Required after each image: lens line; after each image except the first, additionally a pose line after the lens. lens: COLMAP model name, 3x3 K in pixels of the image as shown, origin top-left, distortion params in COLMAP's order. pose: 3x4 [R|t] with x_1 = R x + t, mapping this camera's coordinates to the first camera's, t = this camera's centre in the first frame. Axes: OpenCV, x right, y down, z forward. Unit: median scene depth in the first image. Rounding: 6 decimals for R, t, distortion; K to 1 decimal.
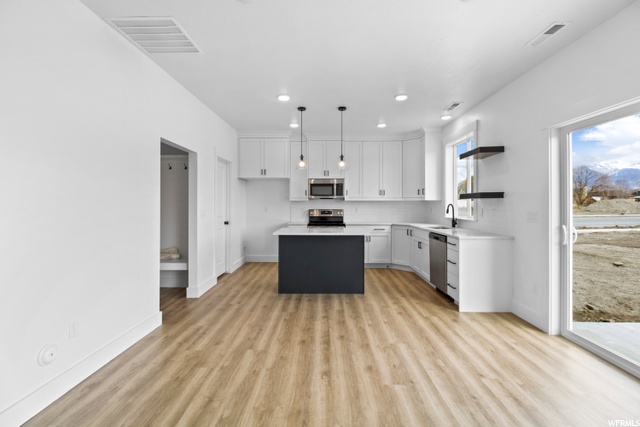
lens RADIAL K [[296.1, 0, 322.1], [0, 296.1, 204.8], [0, 0, 1]] dist [0.001658, -0.000124]
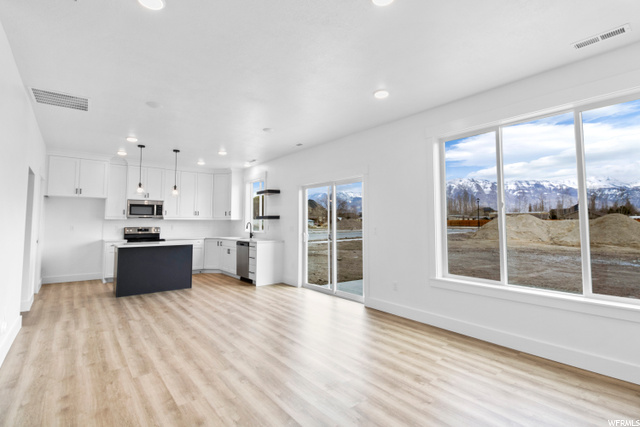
lens RADIAL K [[296.1, 0, 322.1], [0, 296.1, 204.8], [0, 0, 1]] dist [0.001658, -0.000124]
pose [[0.772334, 0.038977, 0.634020, -0.222429], [0.000674, 0.998065, -0.062179, 0.001475], [-0.635217, 0.048451, 0.770813, -0.372686]]
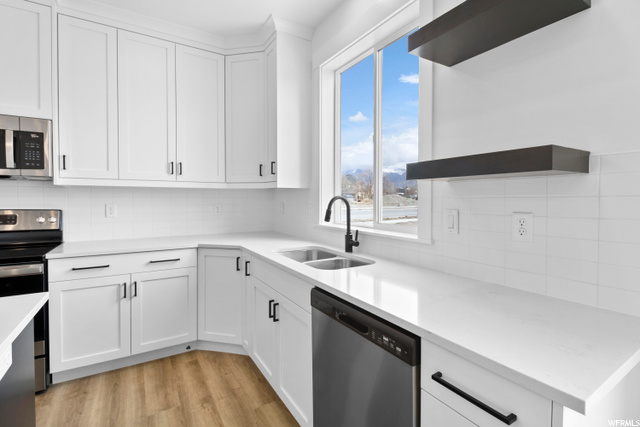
lens RADIAL K [[296.1, 0, 322.1], [0, 296.1, 204.8], [0, 0, 1]] dist [0.001658, -0.000124]
pose [[0.841354, -0.008735, 0.540414, 0.182031], [-0.002876, 0.999783, 0.020638, 0.001182], [-0.540477, -0.018918, 0.841146, 0.649267]]
